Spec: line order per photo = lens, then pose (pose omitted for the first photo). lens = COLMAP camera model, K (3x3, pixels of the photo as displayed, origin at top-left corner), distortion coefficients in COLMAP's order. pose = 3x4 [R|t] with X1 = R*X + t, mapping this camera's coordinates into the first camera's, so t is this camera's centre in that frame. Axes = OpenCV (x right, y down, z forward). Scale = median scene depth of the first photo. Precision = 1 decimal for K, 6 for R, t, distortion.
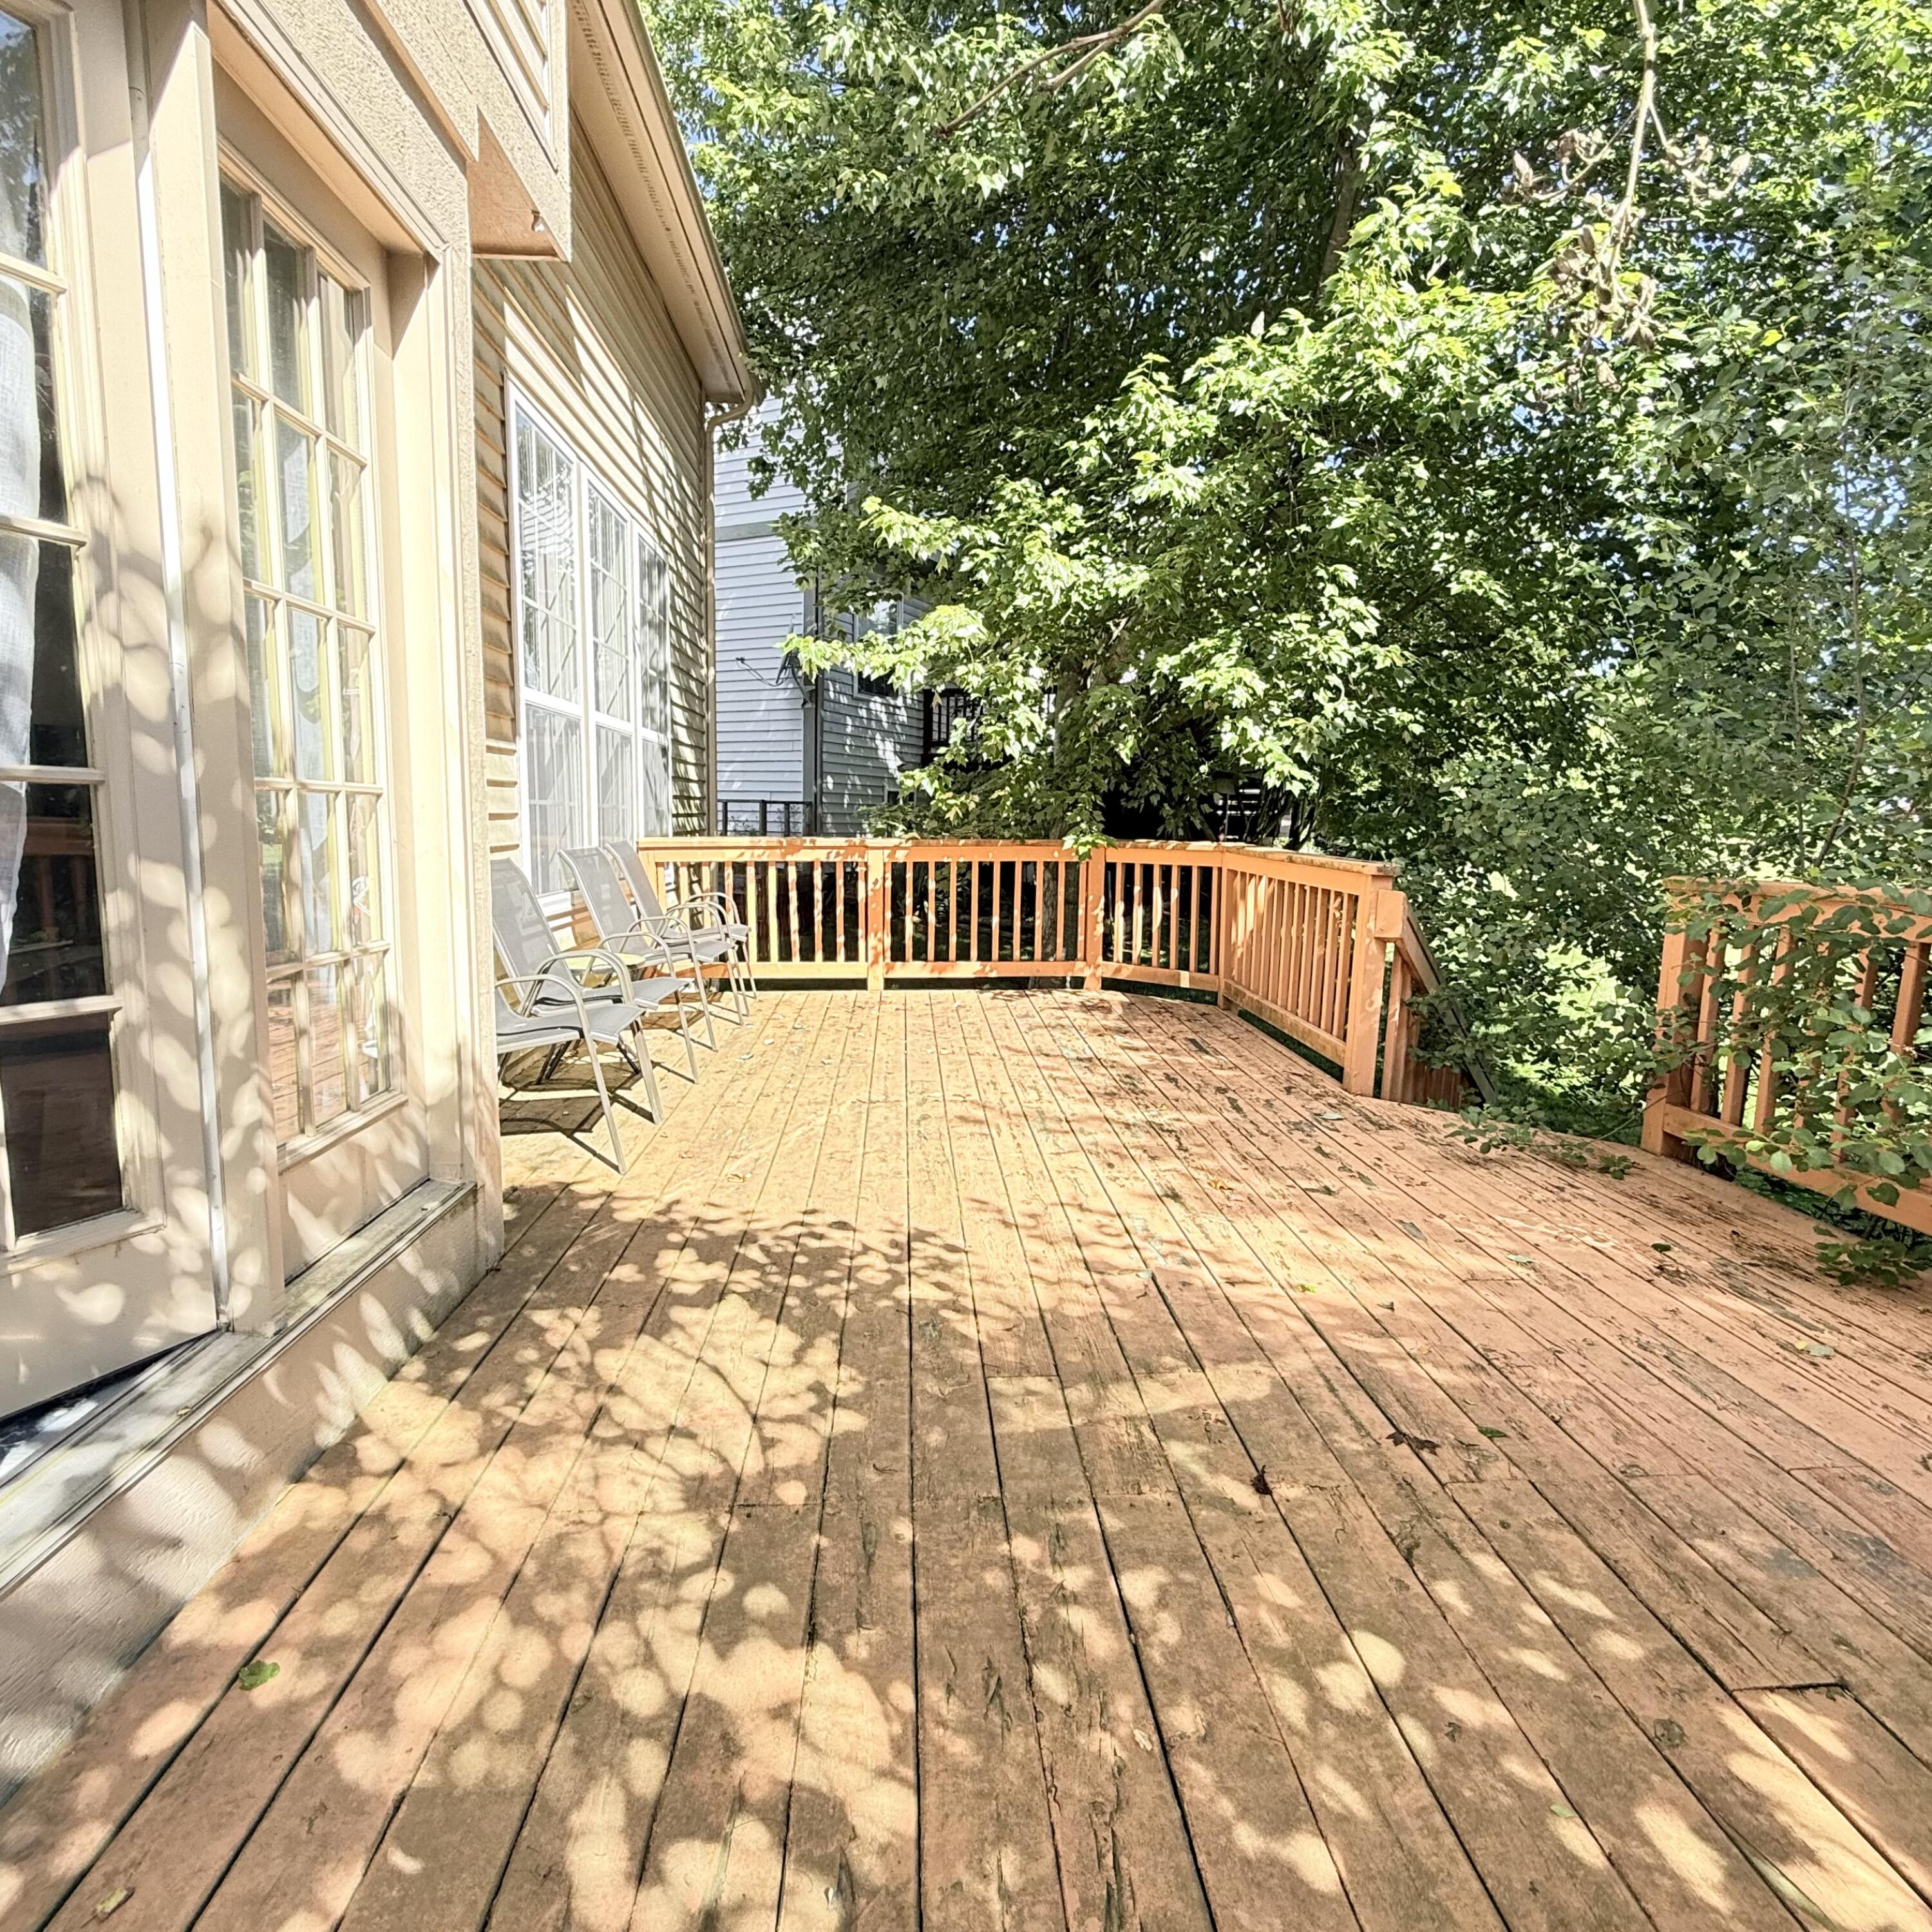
lens RADIAL K [[1069.6, 0, 966.0], [0, 1069.6, 966.0], [0, 0, 1]] dist [-0.007274, 0.000547]
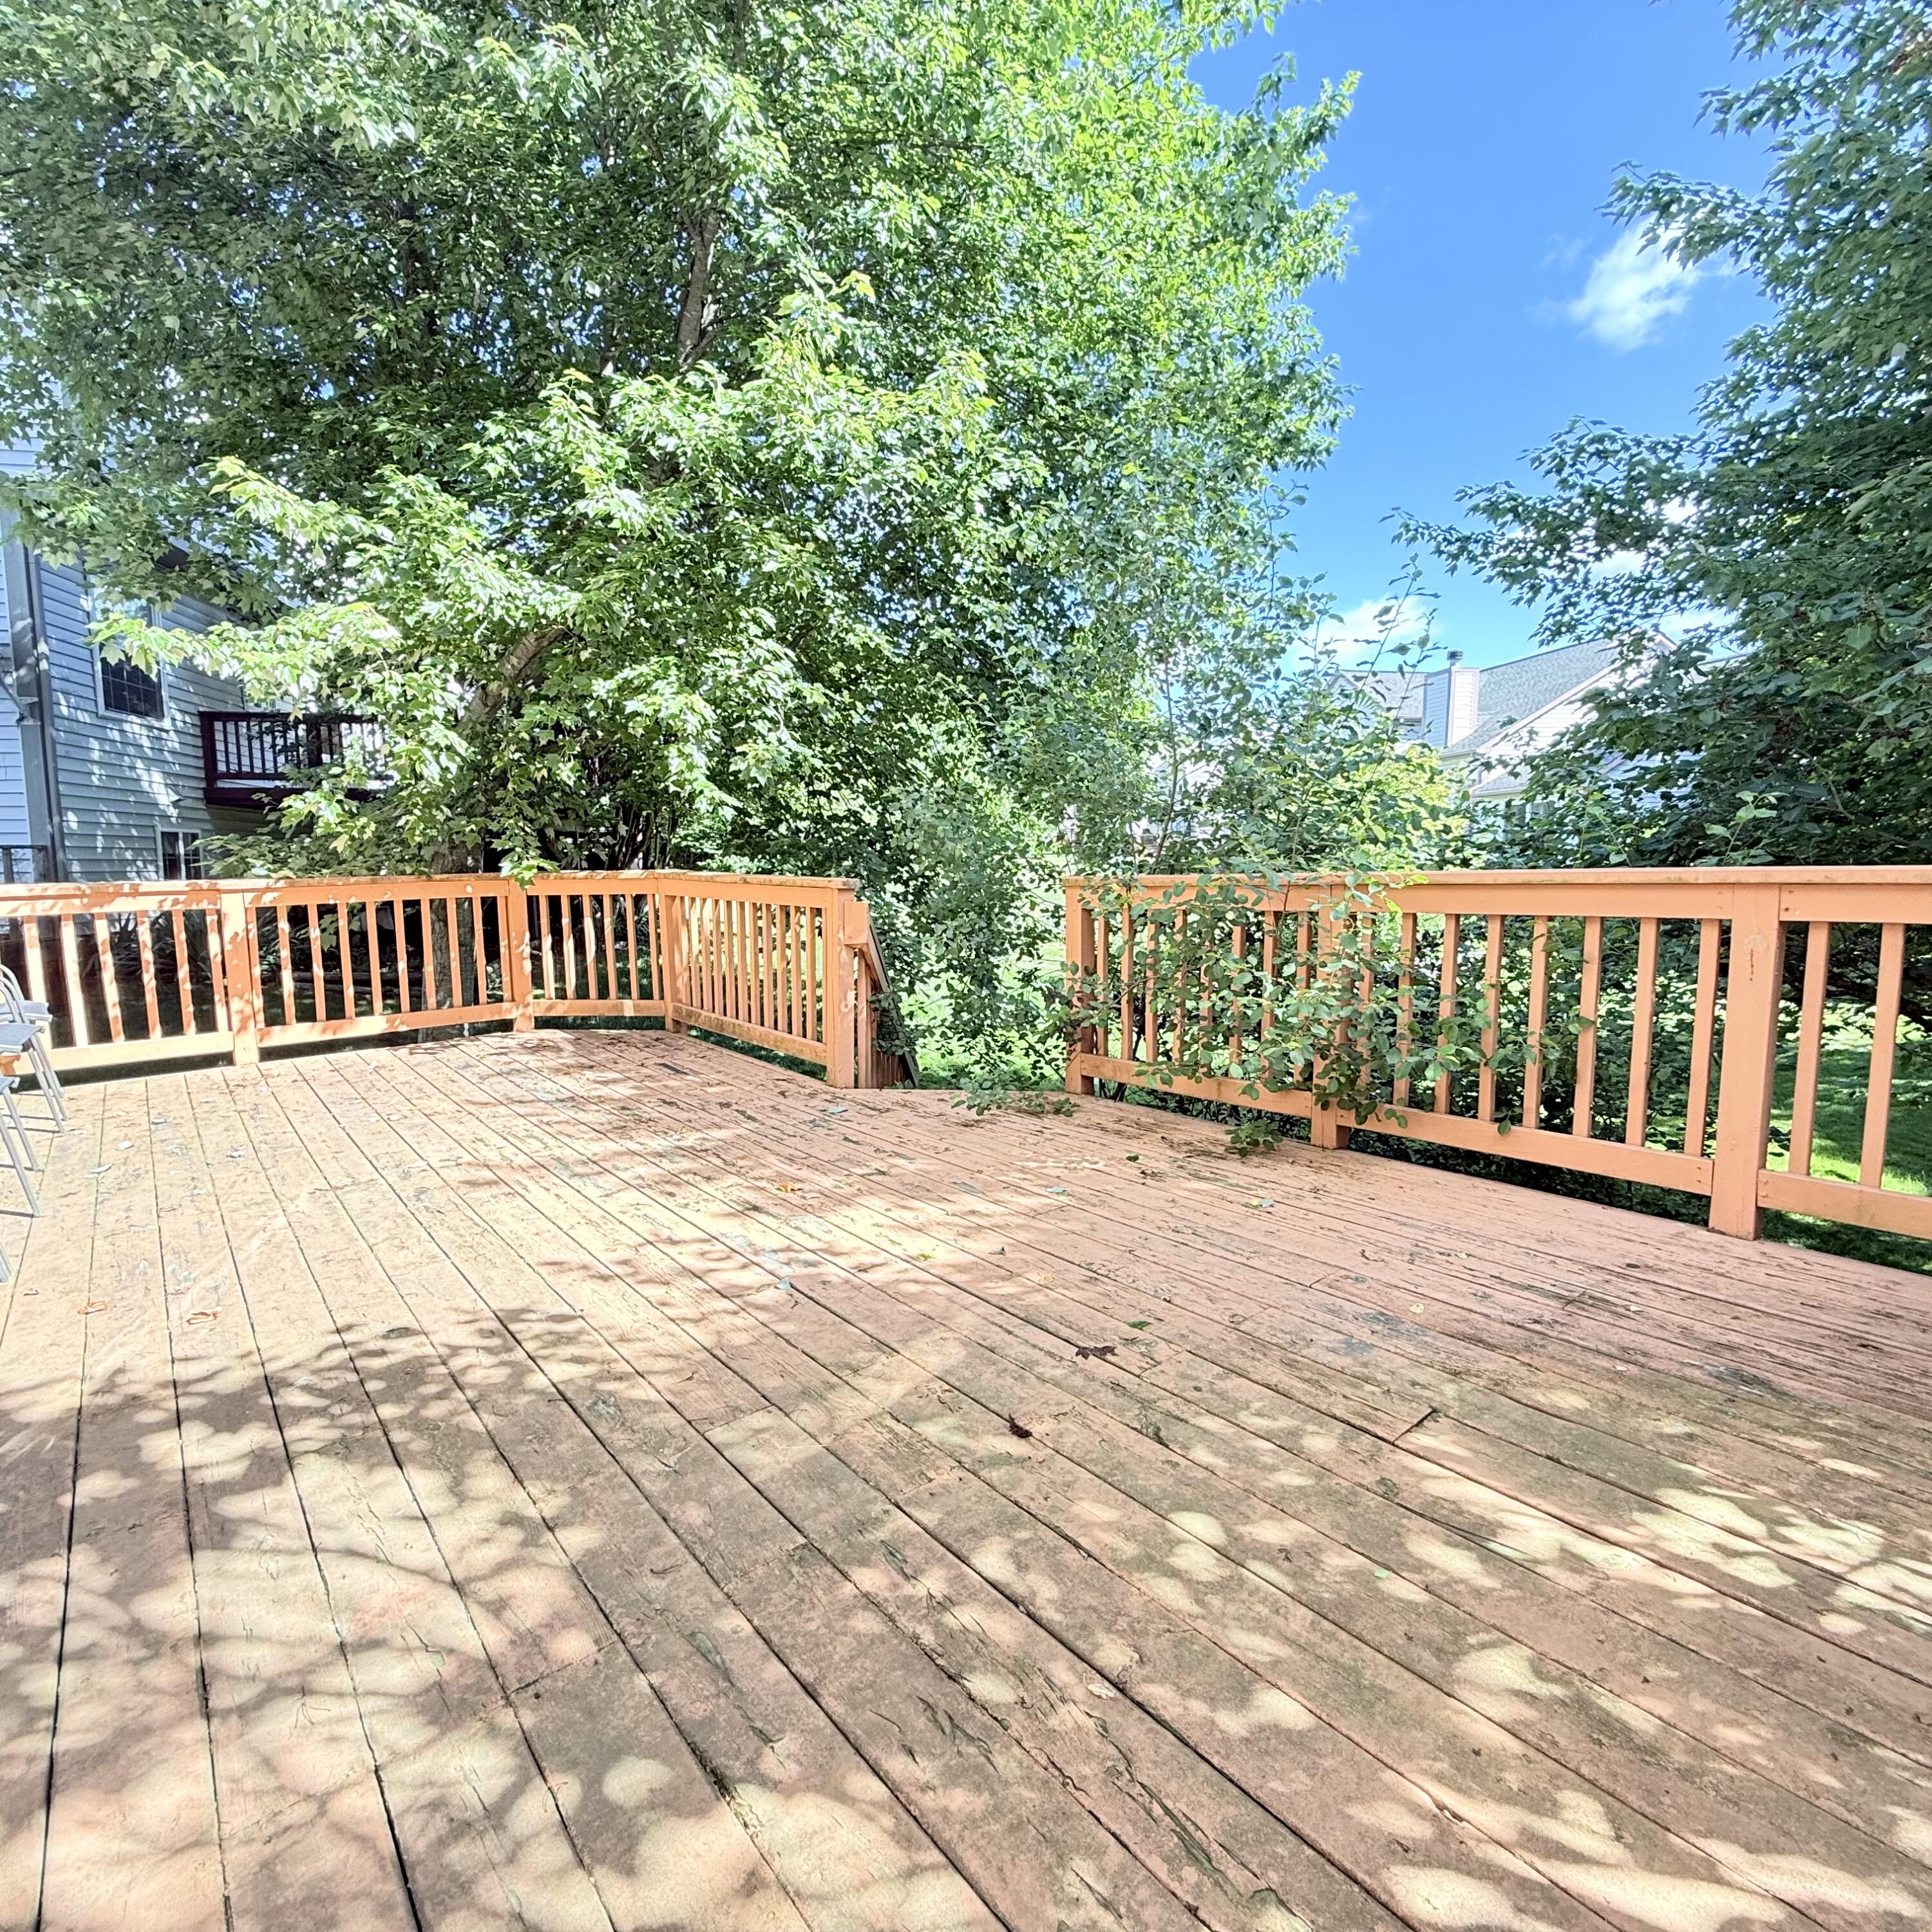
lens RADIAL K [[1019.7, 0, 964.9], [0, 1019.7, 957.4], [0, 0, 1]] dist [-0.006699, 0.001858]
pose [[0.808419, -0.083777, 0.582614, -0.182188], [0.106966, 0.994248, -0.005455, 0.009145], [-0.578806, 0.066730, 0.812730, 0.098759]]
